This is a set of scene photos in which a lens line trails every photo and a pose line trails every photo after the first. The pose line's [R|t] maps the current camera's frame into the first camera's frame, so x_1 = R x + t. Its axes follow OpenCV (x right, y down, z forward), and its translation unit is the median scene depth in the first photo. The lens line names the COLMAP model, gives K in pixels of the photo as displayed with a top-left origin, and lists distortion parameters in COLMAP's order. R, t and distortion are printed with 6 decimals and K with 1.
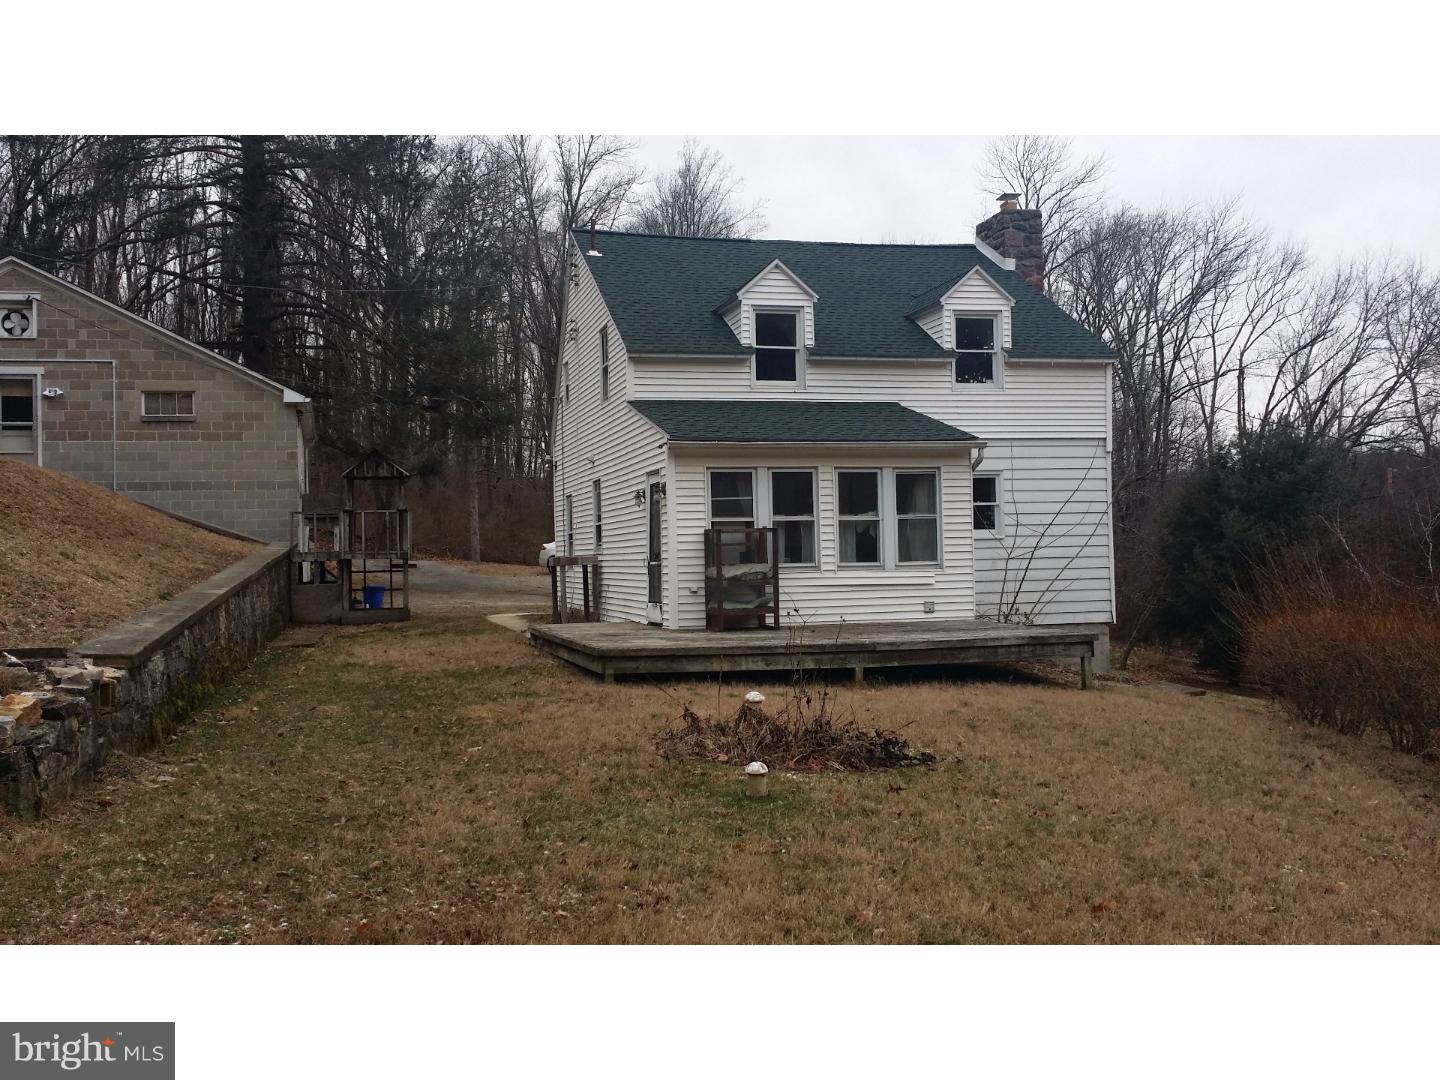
lens RADIAL K [[1315.1, 0, 710.5], [0, 1315.1, 523.8], [0, 0, 1]] dist [0.146607, -0.343450]
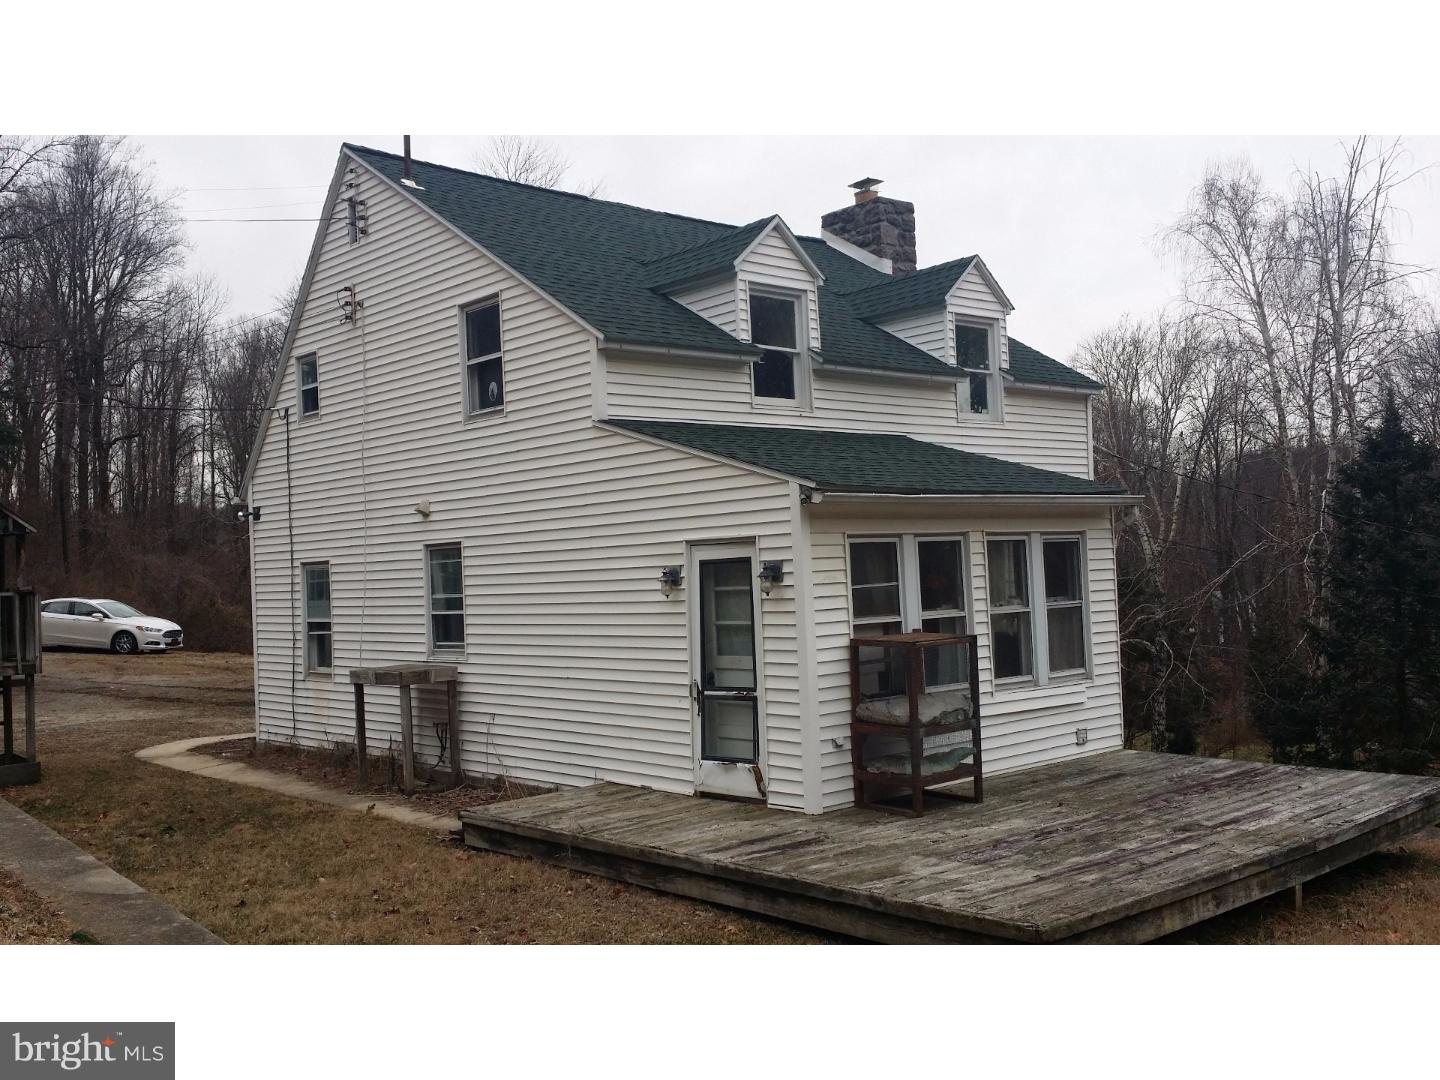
lens RADIAL K [[1315.1, 0, 710.5], [0, 1315.1, 523.8], [0, 0, 1]] dist [0.146607, -0.343450]
pose [[0.891056, 0.000293, 0.453893, -0.313287], [0.009771, 0.999756, -0.019827, -0.034748], [-0.453788, 0.022102, 0.890836, 0.462659]]
